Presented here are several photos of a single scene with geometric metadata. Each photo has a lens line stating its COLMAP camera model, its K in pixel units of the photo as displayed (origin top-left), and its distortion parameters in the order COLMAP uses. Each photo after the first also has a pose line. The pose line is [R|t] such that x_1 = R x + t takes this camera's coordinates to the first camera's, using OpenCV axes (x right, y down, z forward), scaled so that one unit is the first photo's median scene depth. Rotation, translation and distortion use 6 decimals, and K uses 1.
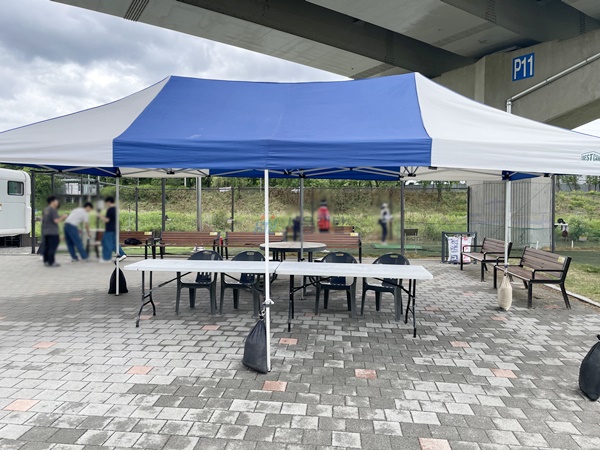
lens RADIAL K [[484.6, 0, 300.0], [0, 484.6, 225.0], [0, 0, 1]] dist [0.085217, -0.114769]
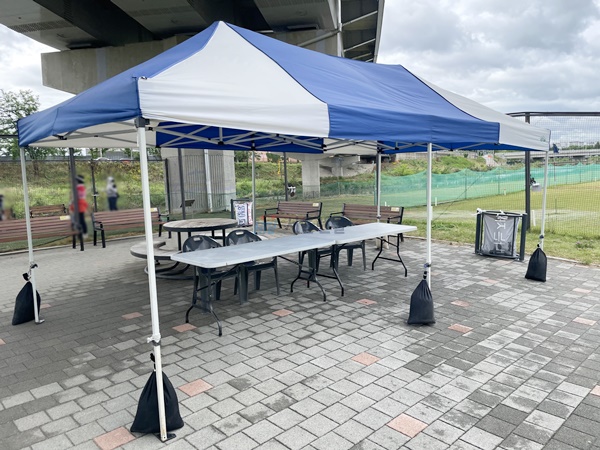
lens RADIAL K [[456.5, 0, 300.0], [0, 456.5, 225.0], [0, 0, 1]] dist [0.075634, -0.100700]
pose [[0.648748, -0.115967, 0.752116, -1.093847], [0.066652, 0.993182, 0.095645, -0.050147], [-0.758079, -0.011919, 0.652054, 0.560632]]
